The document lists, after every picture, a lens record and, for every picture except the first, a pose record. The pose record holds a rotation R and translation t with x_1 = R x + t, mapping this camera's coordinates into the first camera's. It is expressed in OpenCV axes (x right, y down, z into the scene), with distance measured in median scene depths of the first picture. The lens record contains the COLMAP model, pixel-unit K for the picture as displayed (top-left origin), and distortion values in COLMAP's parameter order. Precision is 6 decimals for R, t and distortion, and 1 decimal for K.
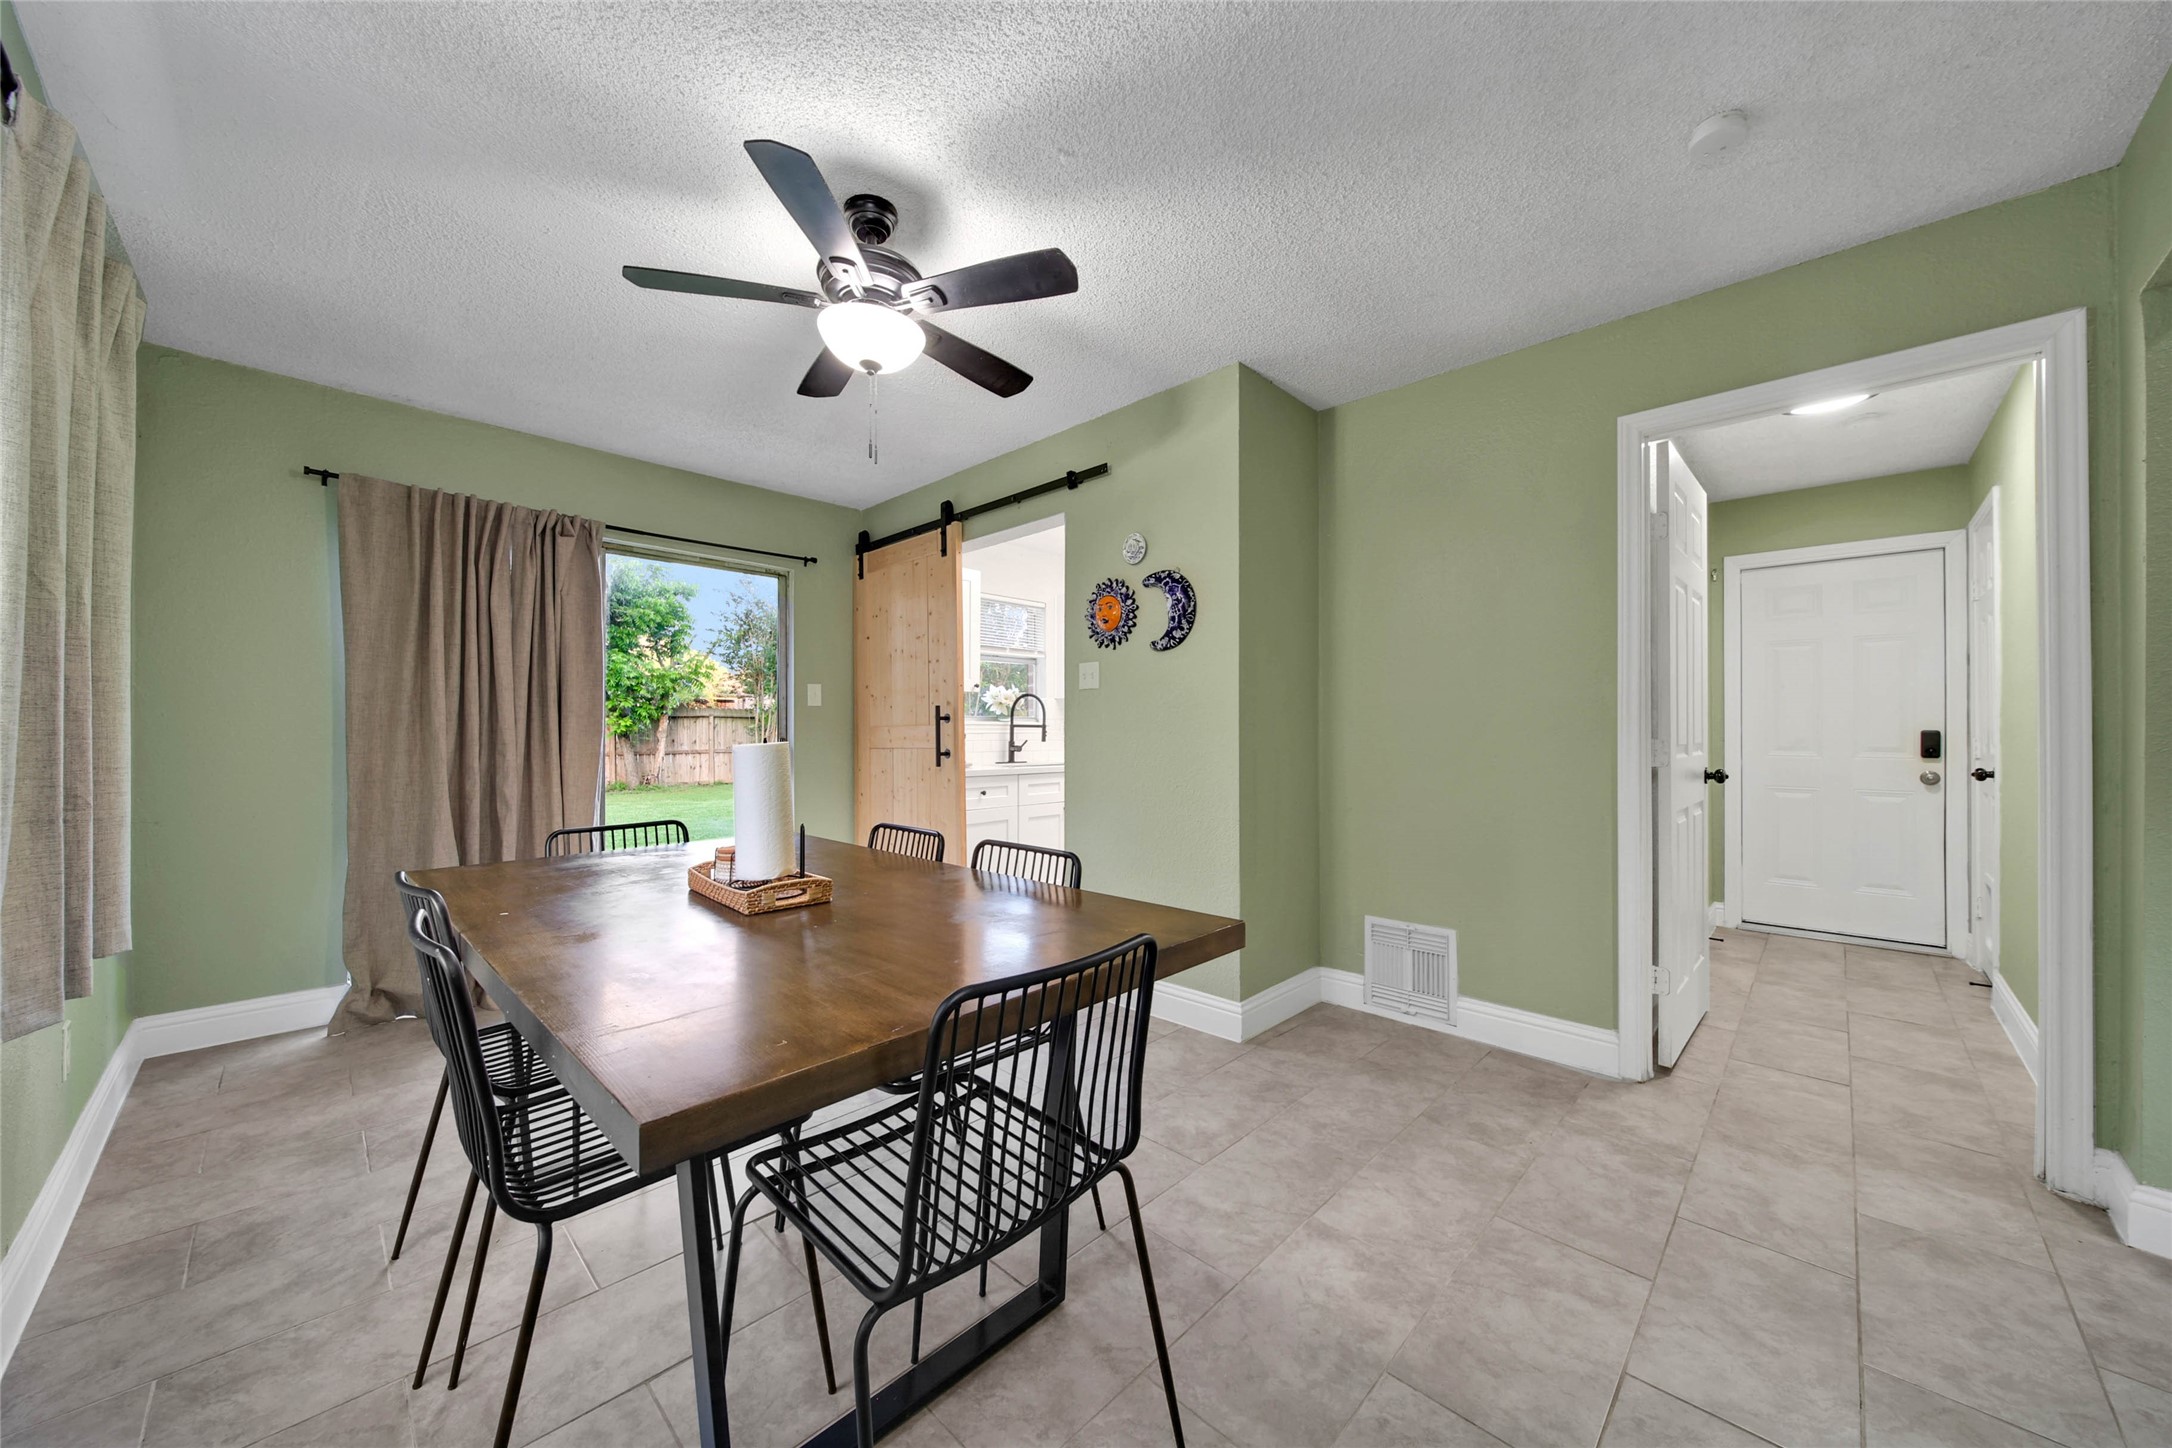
lens RADIAL K [[779.5, 0, 1079.8], [0, 779.5, 734.1], [0, 0, 1]] dist [0.000569, -0.000044]
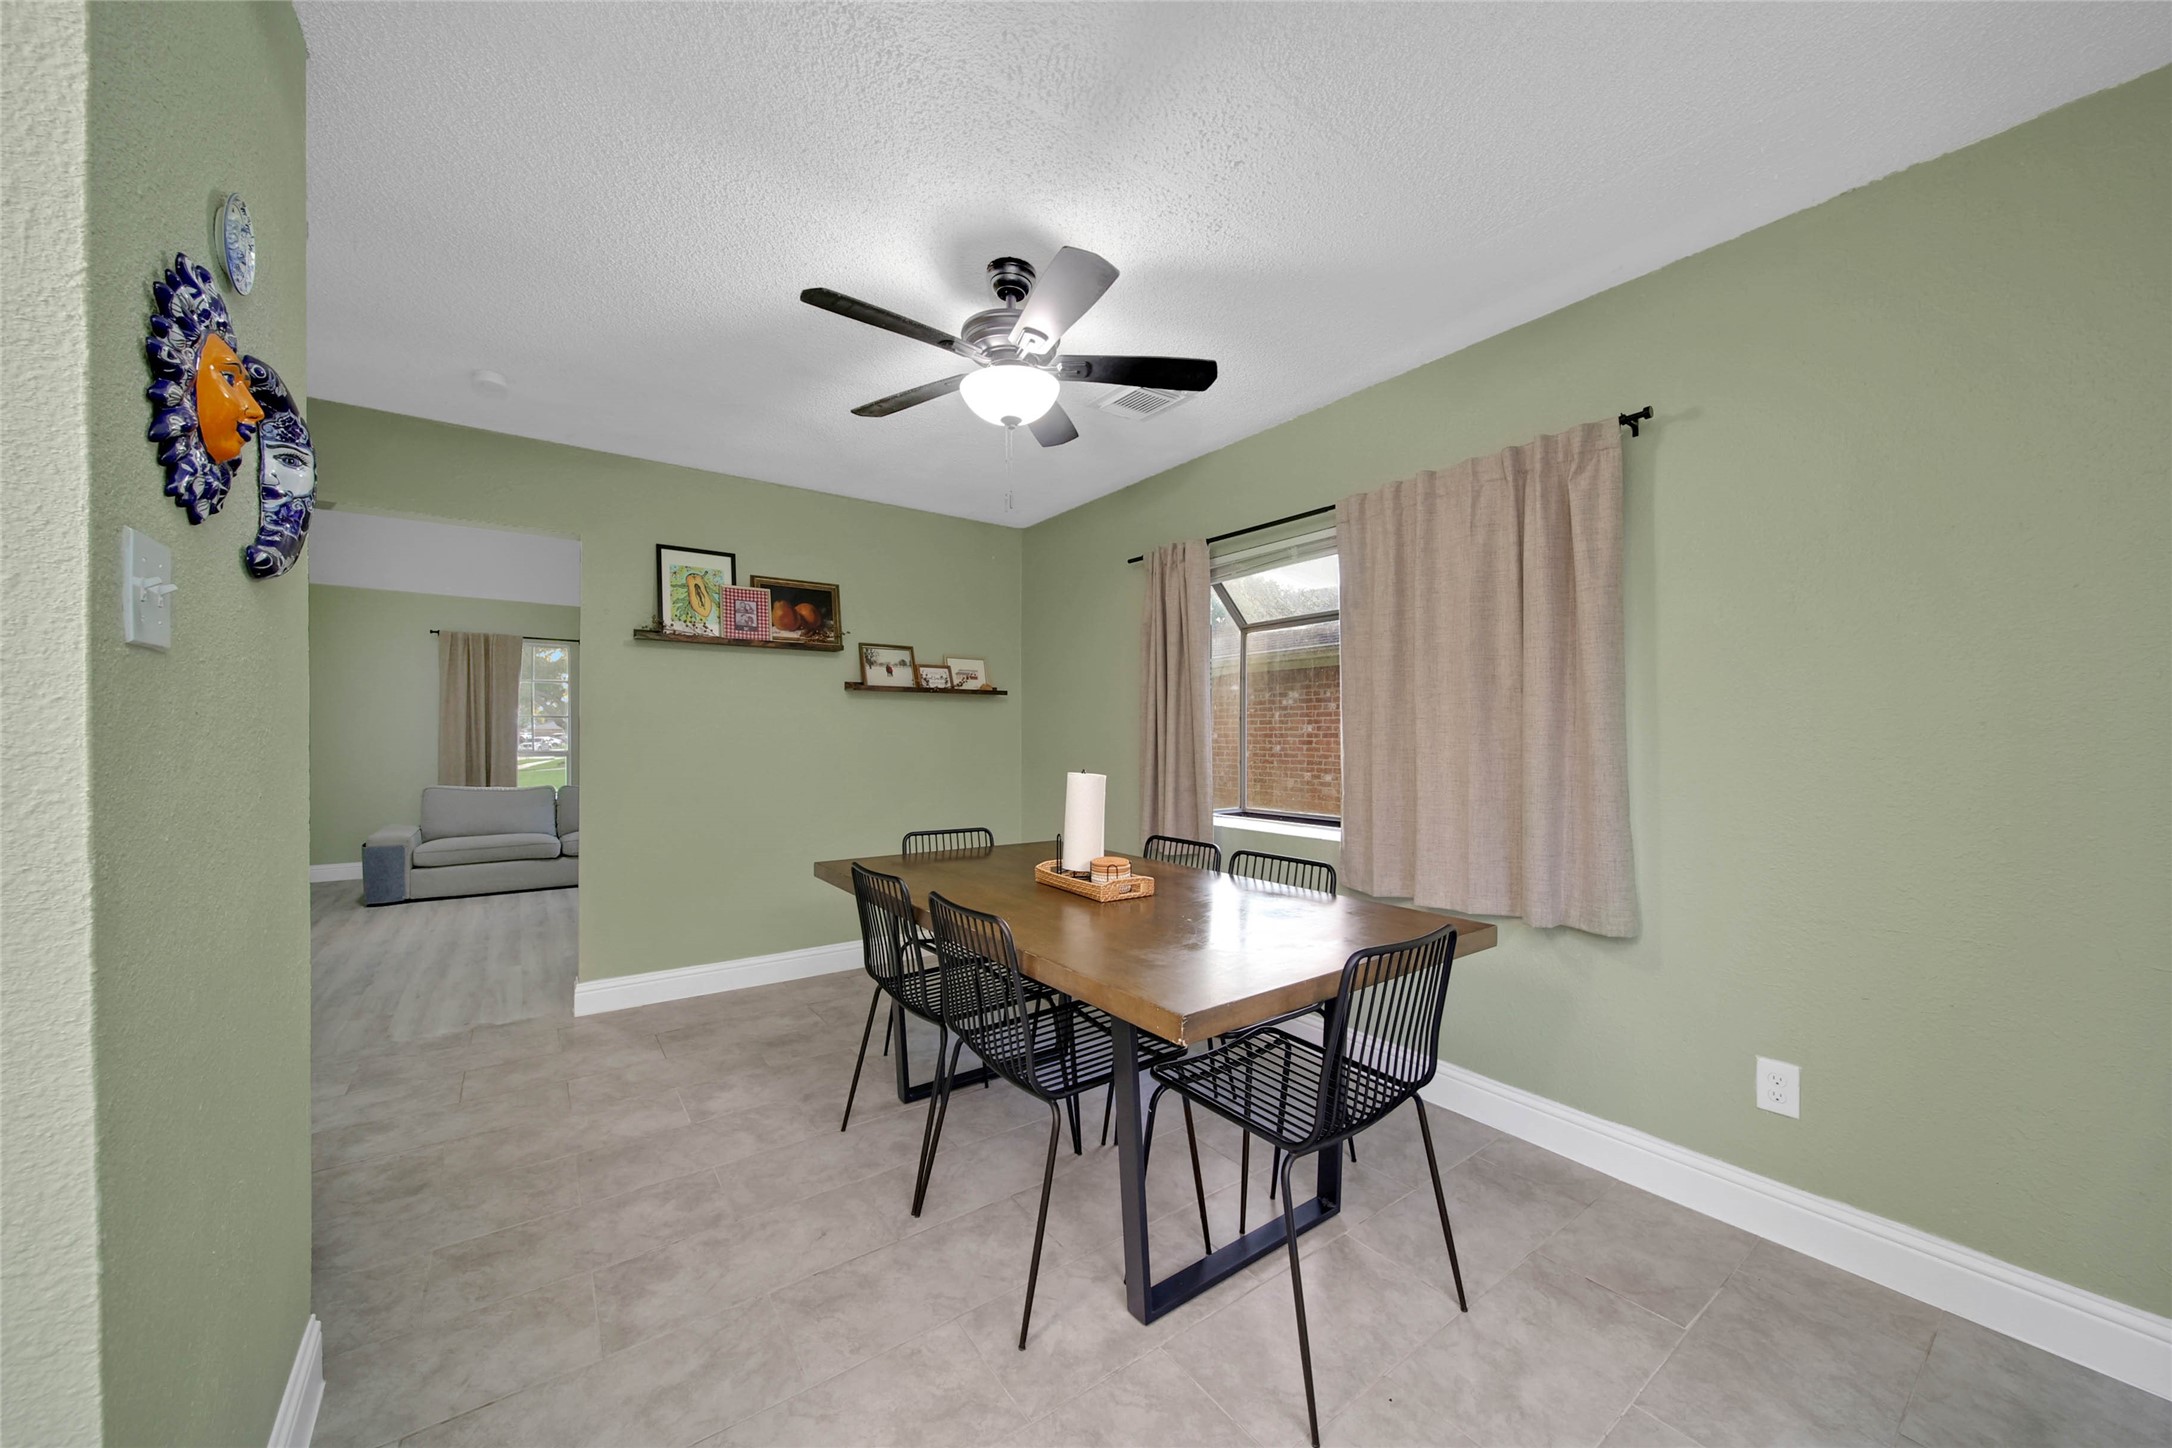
lens RADIAL K [[779.5, 0, 1079.8], [0, 779.5, 734.1], [0, 0, 1]] dist [0.000569, -0.000044]
pose [[-0.985694, -0.001452, 0.168537, -0.349617], [-0.001203, 0.999998, 0.001580, -0.034196], [-0.168539, 0.001355, -0.985694, 1.314060]]
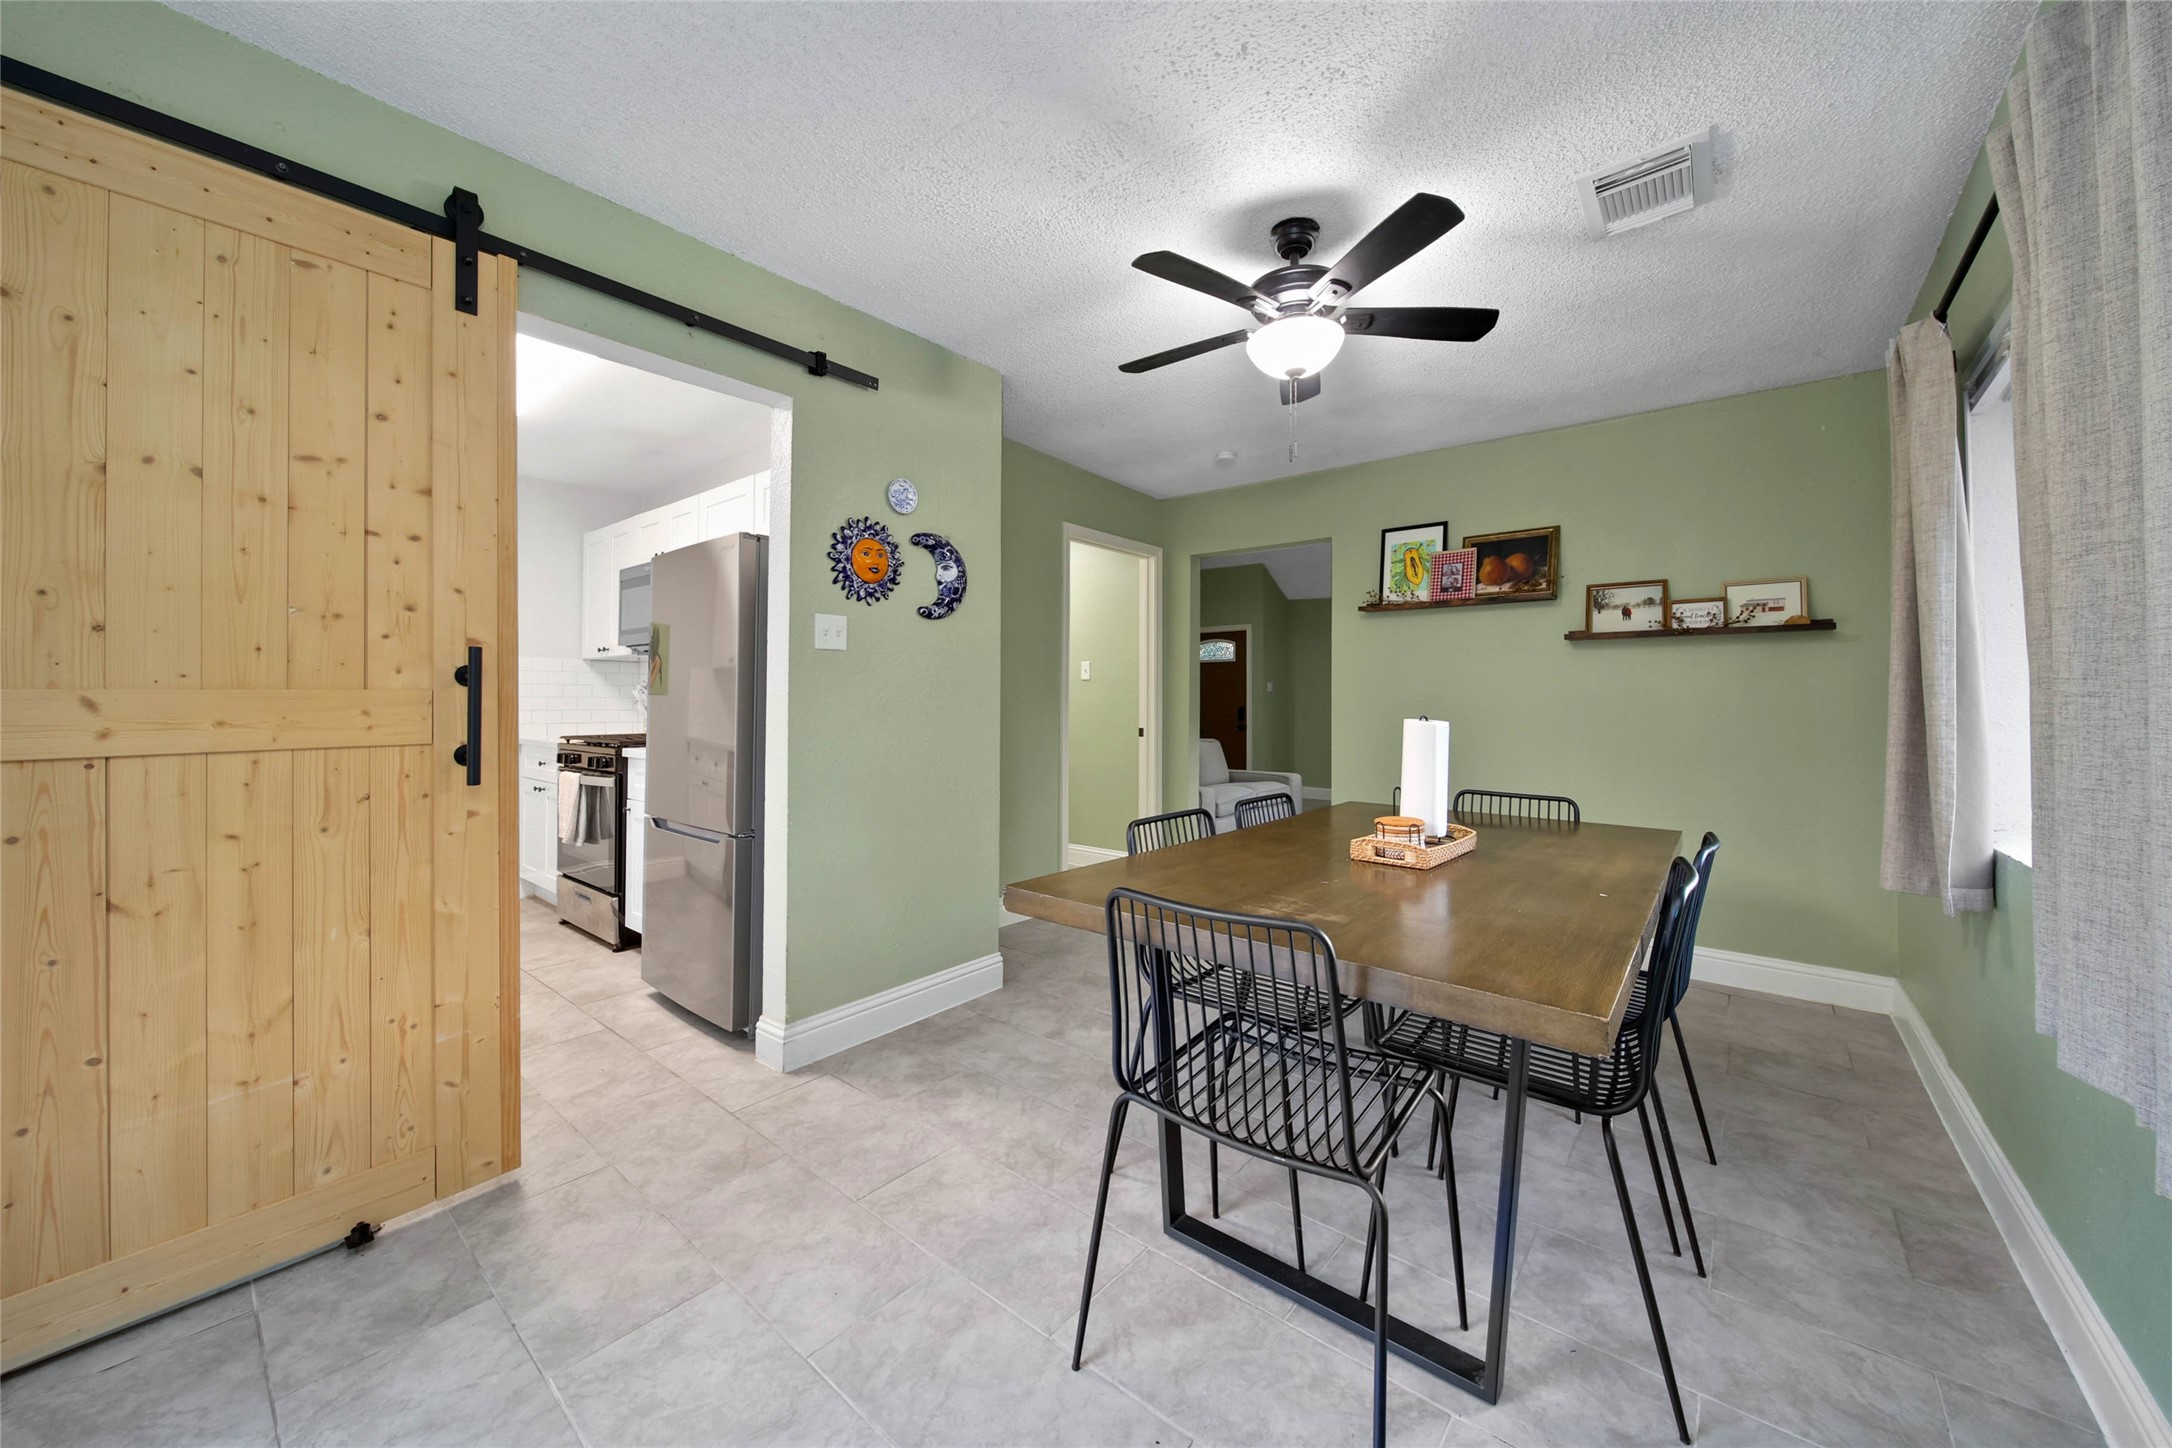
lens RADIAL K [[790.8, 0, 1115.0], [0, 790.8, 694.2], [0, 0, 1]] dist [0.000558, -0.000015]
pose [[-0.097294, 0.011872, 0.995185, -0.860911], [-0.004010, 0.999916, -0.012321, -0.007478], [-0.995248, -0.005189, -0.097238, 0.880253]]
